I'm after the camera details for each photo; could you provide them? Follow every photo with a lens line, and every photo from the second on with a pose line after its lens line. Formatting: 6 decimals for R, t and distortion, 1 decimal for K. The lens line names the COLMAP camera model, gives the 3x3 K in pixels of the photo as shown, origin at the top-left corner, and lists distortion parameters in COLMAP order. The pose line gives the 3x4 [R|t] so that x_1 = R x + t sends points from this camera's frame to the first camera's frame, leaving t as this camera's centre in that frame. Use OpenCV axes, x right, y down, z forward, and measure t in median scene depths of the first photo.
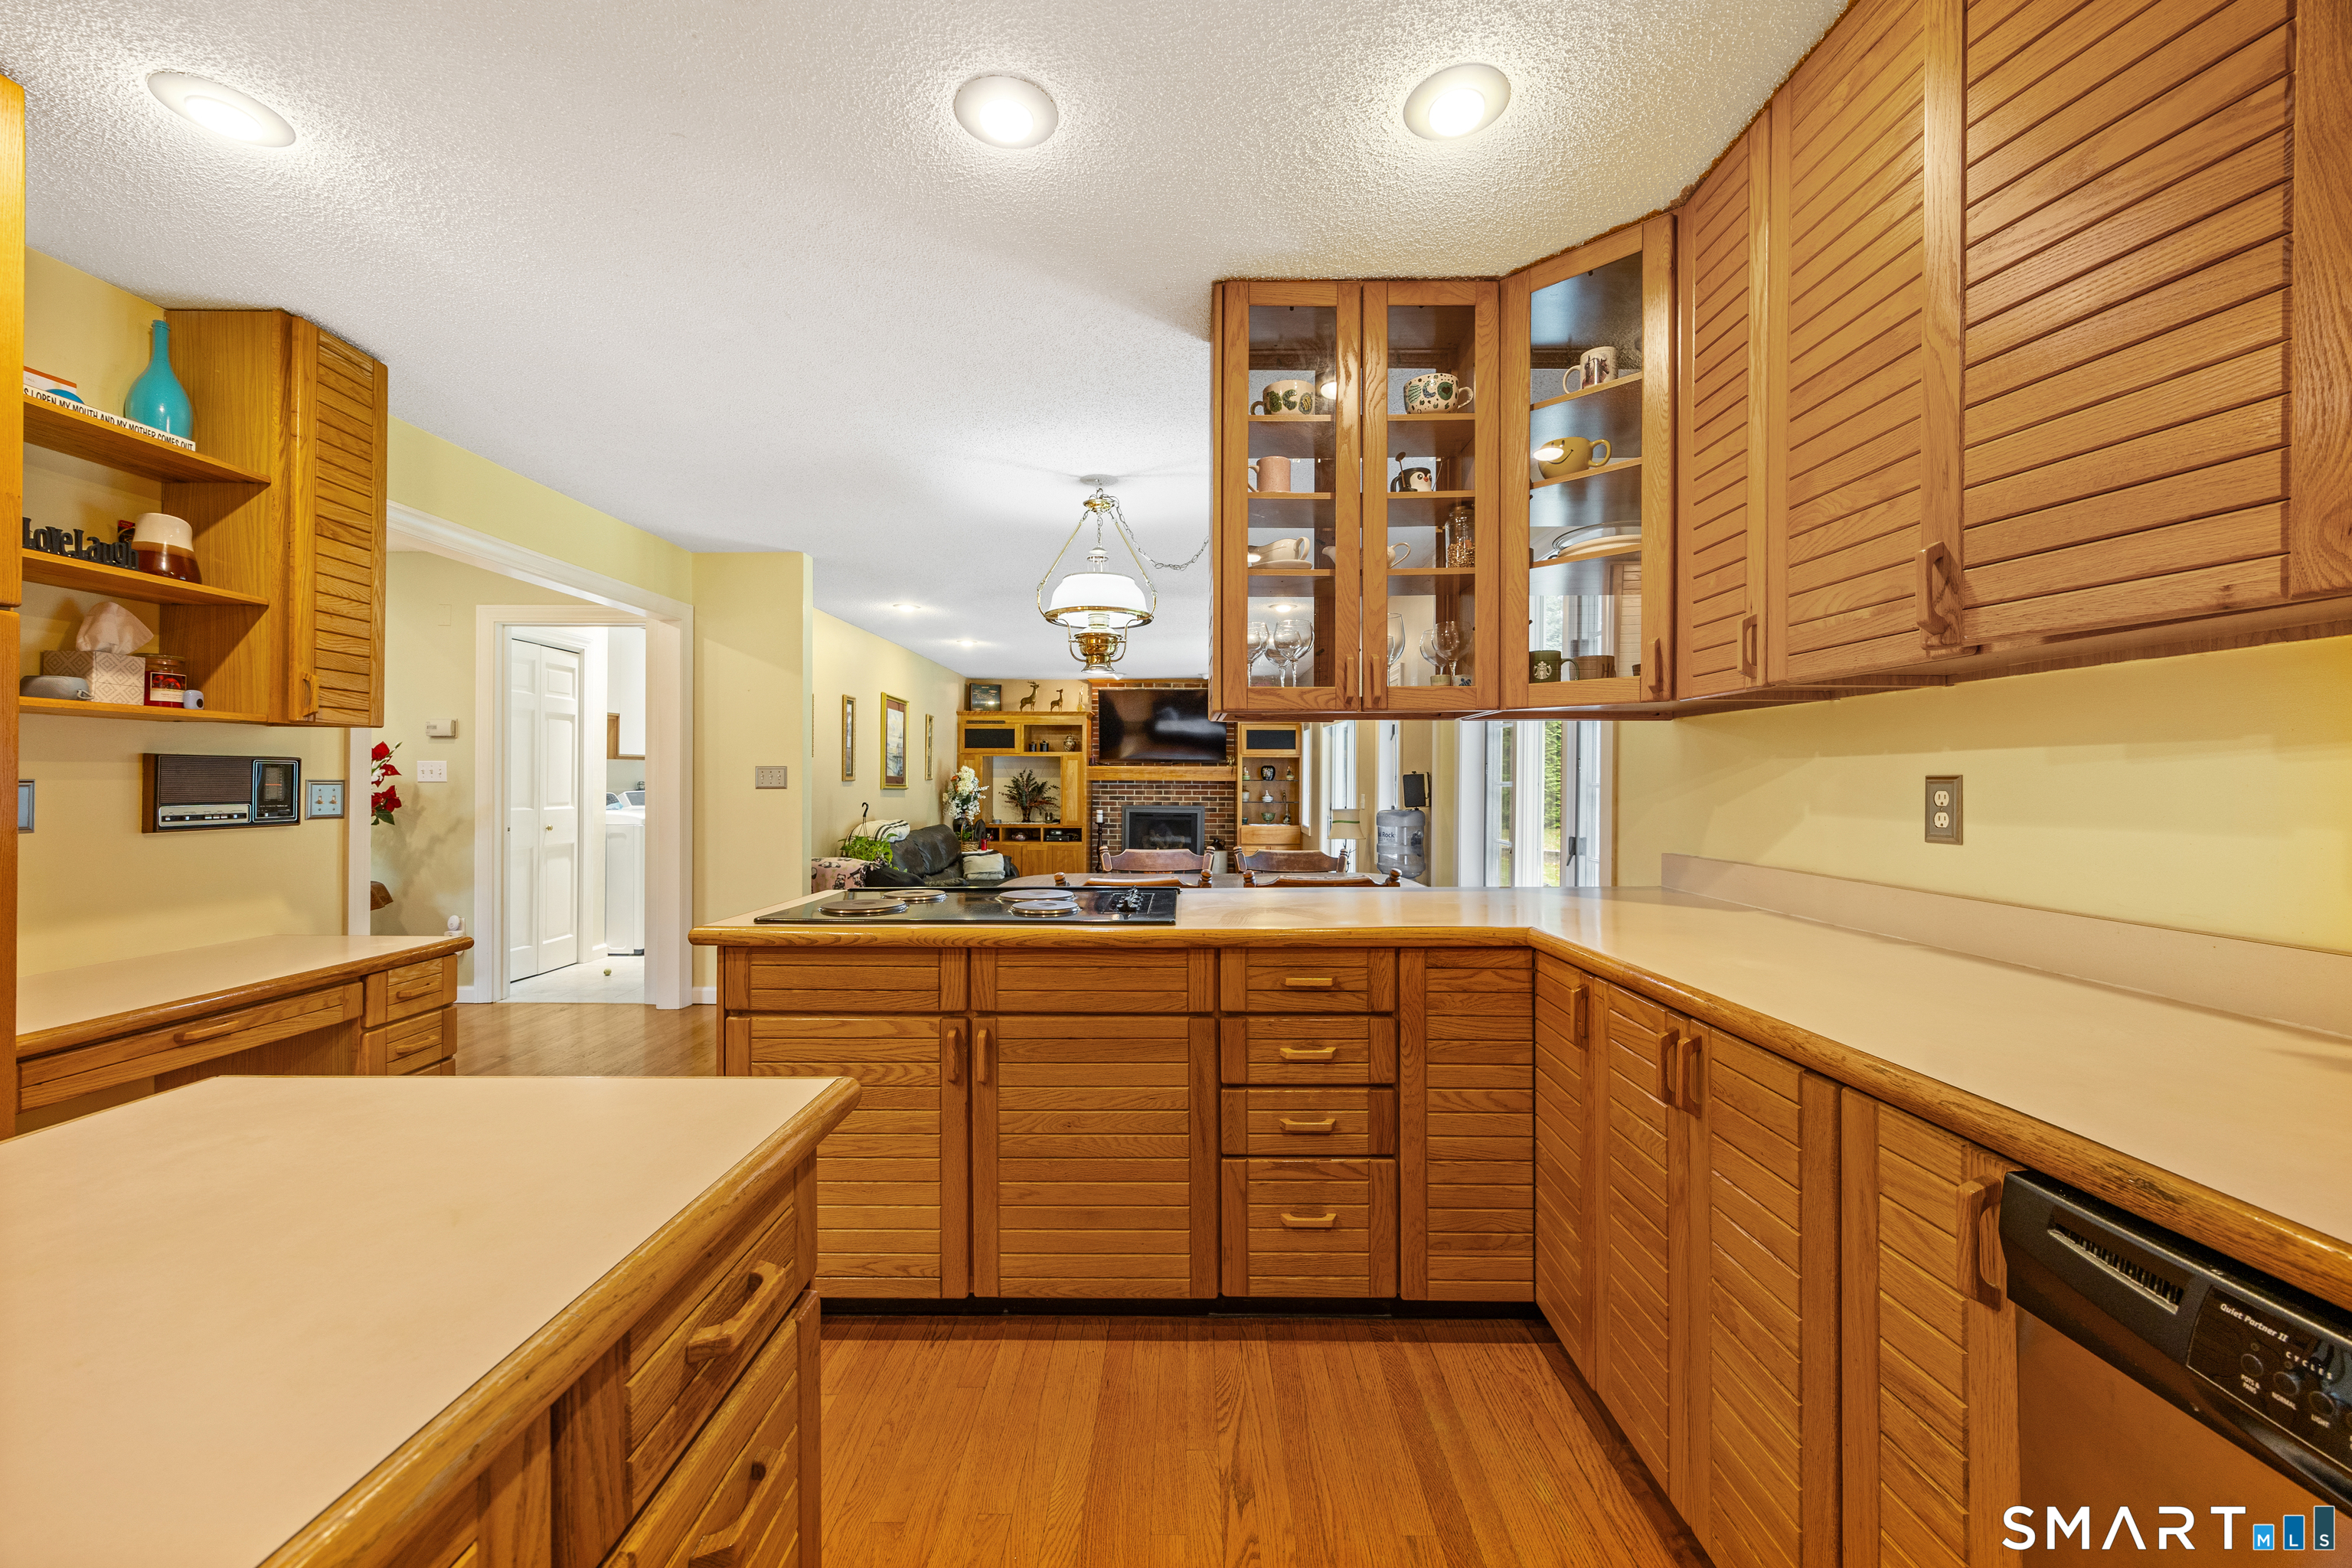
lens RADIAL K [[910.5, 0, 1208.2], [0, 910.5, 813.7], [0, 0, 1]] dist [0.002489, 0.000133]
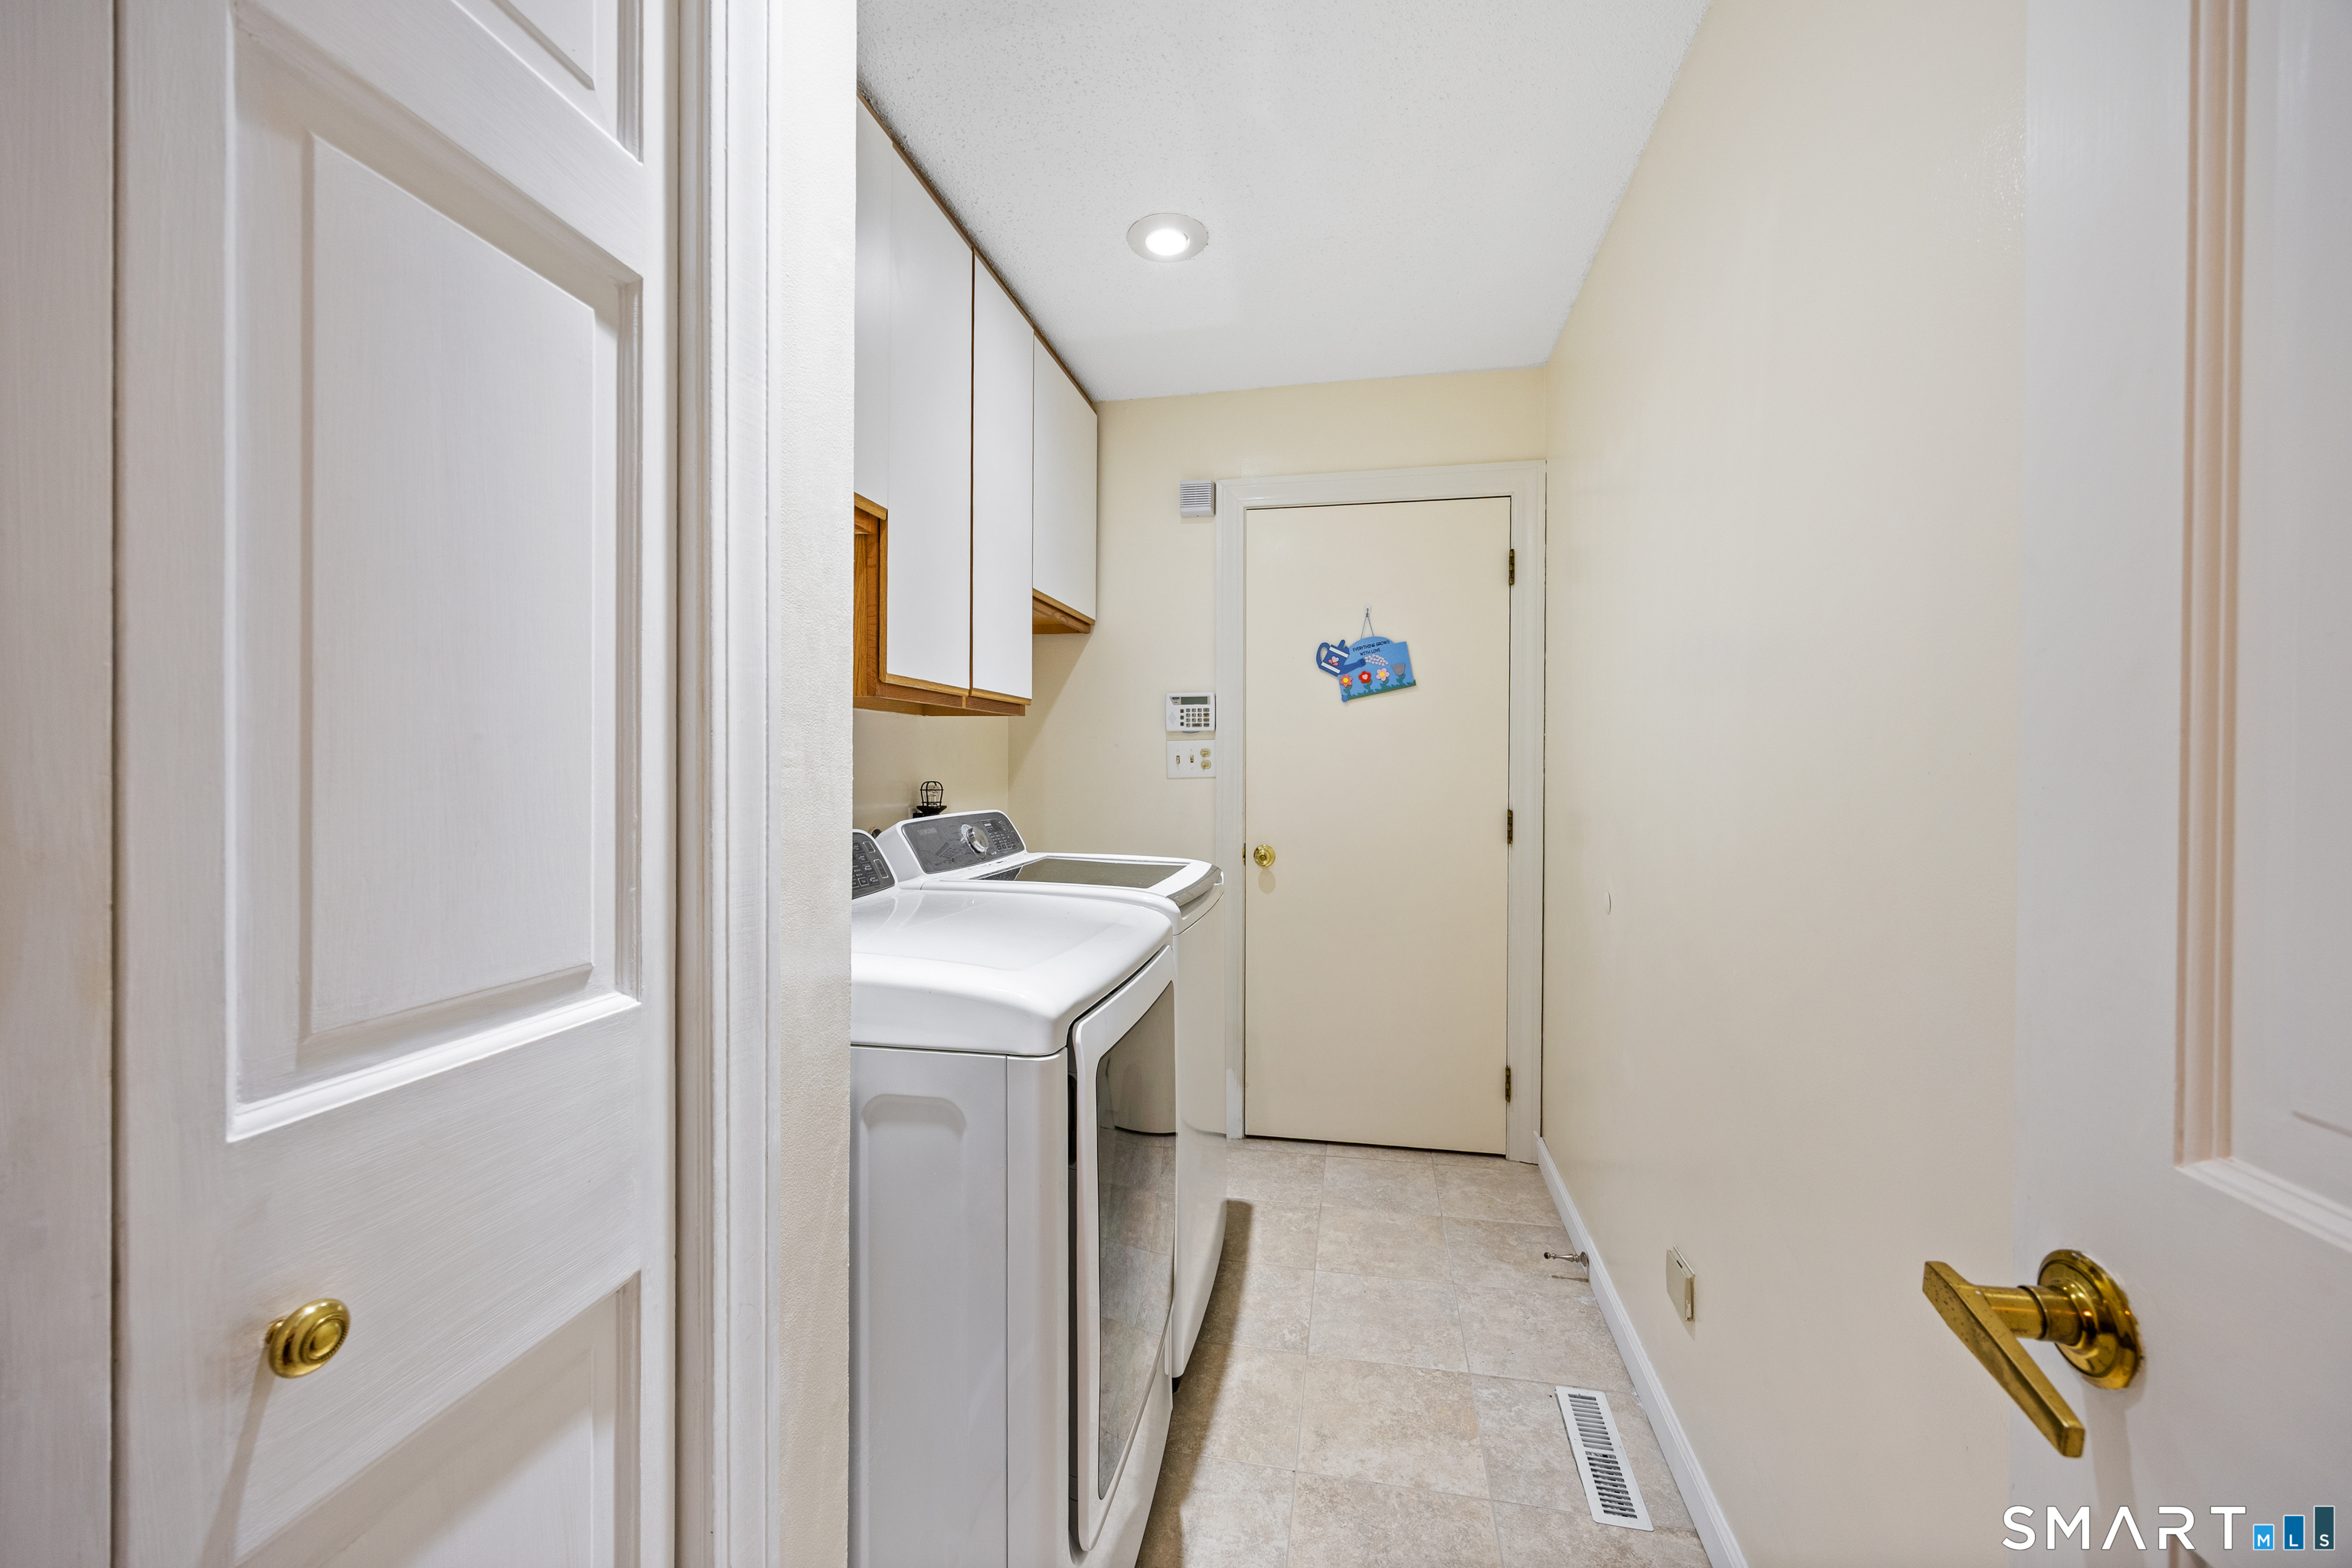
lens RADIAL K [[910.5, 0, 1175.6], [0, 910.5, 783.4], [0, 0, 1]] dist [0.002489, 0.000133]
pose [[0.975699, -0.014034, -0.218664, -0.577554], [0.009839, 0.999746, -0.020261, -0.033140], [0.218892, 0.017617, 0.975590, 0.867115]]
